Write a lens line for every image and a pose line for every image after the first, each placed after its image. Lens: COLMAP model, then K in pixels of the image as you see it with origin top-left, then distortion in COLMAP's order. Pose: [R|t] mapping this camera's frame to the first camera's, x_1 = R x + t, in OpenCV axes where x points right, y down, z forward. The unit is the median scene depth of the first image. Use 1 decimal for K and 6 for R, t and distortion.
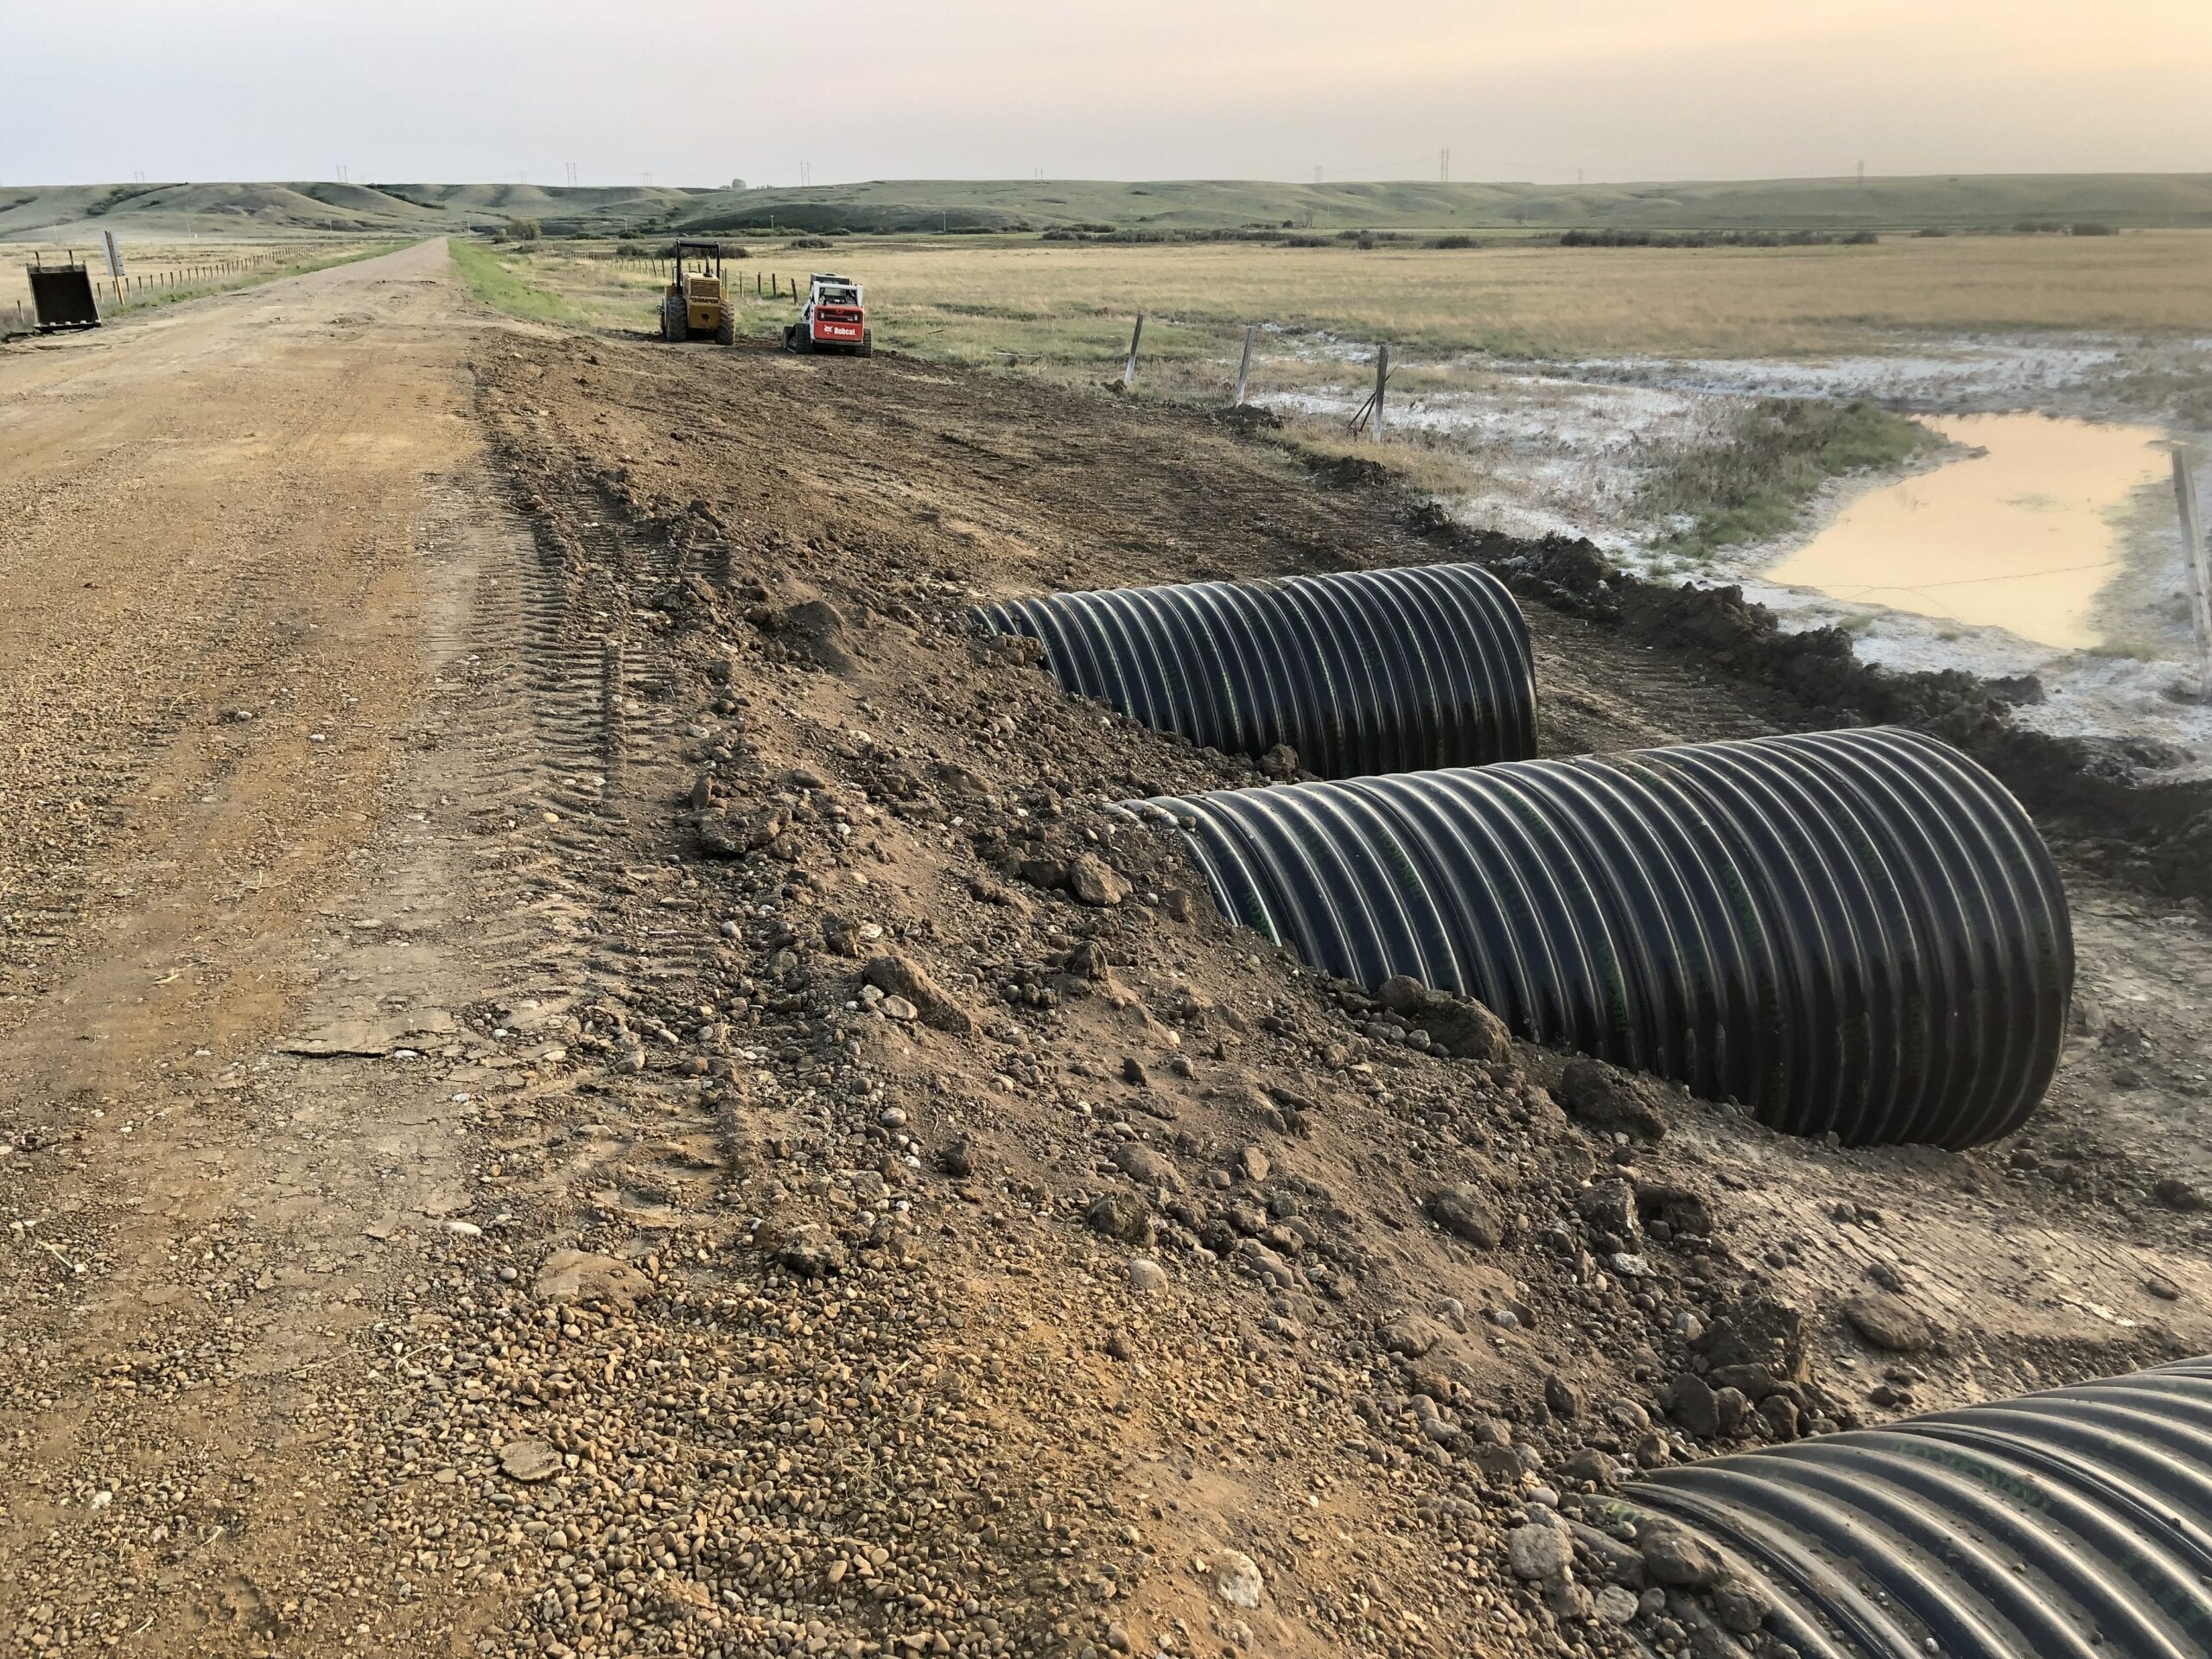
lens RADIAL K [[1820.2, 0, 1098.0], [0, 1820.2, 820.5], [0, 0, 1]] dist [0.028180, -0.009419]
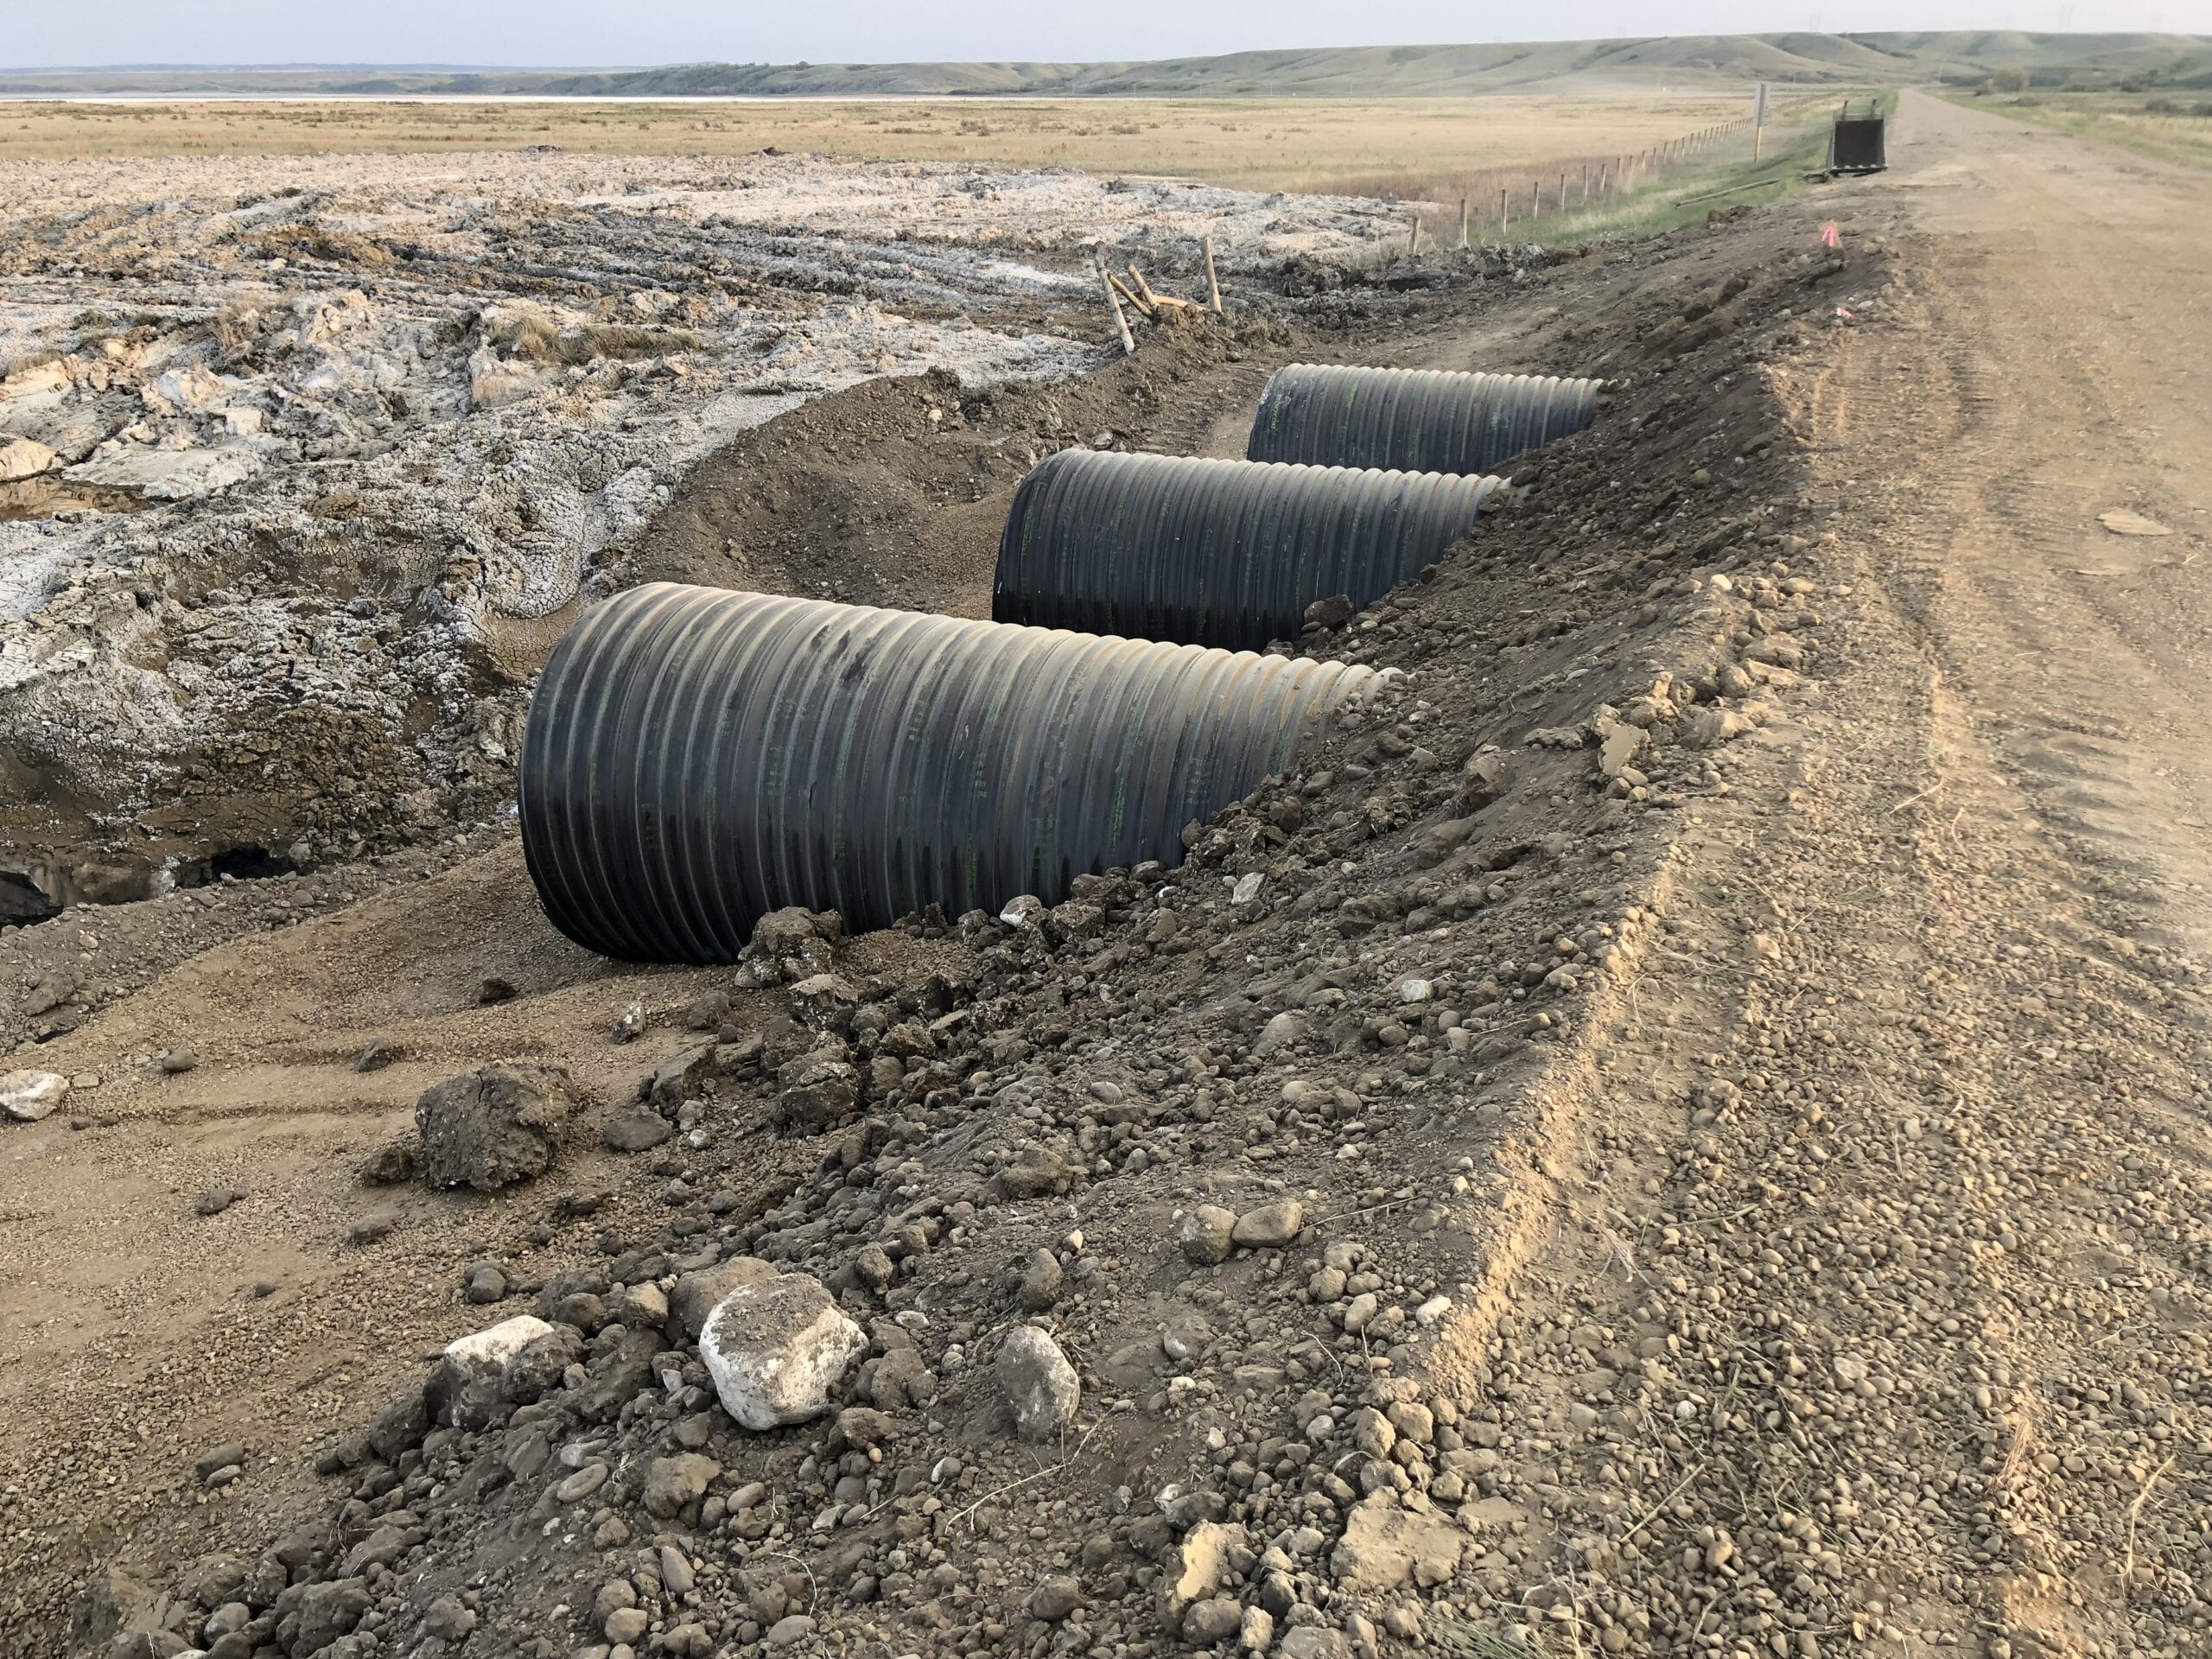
lens RADIAL K [[1820.2, 0, 1088.1], [0, 1820.2, 830.5], [0, 0, 1]] dist [0.028180, -0.009419]
pose [[0.754676, 0.252440, -0.605589, -0.117800], [-0.206195, 0.967505, 0.146348, 0.049812], [0.622855, 0.014424, 0.782204, -0.149142]]
